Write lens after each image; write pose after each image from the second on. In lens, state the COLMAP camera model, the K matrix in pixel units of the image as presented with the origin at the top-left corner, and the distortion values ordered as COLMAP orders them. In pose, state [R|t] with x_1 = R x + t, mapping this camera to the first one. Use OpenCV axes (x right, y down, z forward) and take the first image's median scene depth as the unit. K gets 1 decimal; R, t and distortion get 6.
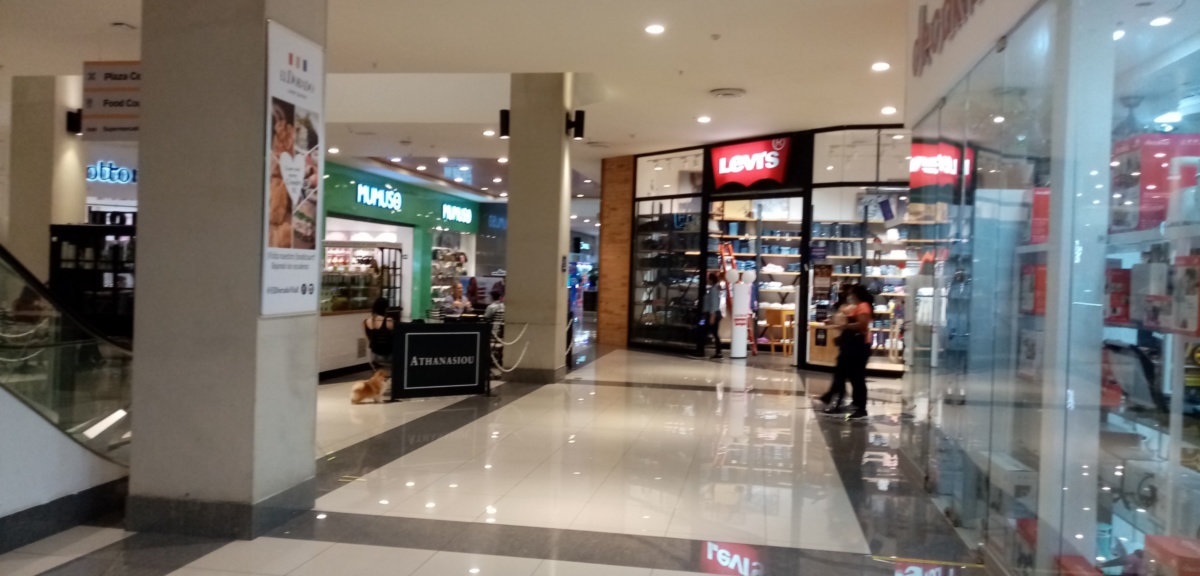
lens RADIAL K [[923.6, 0, 596.2], [0, 923.6, 289.9], [0, 0, 1]] dist [0.026452, -0.005274]
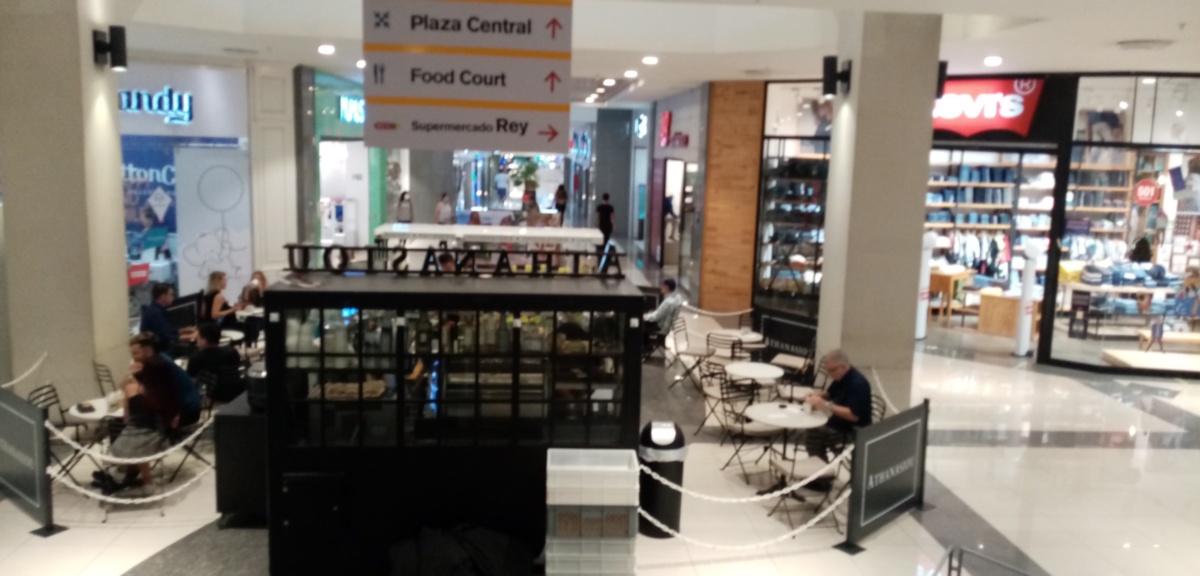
lens RADIAL K [[923.6, 0, 602.6], [0, 923.6, 283.3], [0, 0, 1]] dist [0.026452, -0.005274]
pose [[0.965546, -0.038983, 0.257297, -0.310840], [0.002158, 0.989882, 0.141879, -0.087448], [-0.260224, -0.136436, 0.955860, 0.253807]]
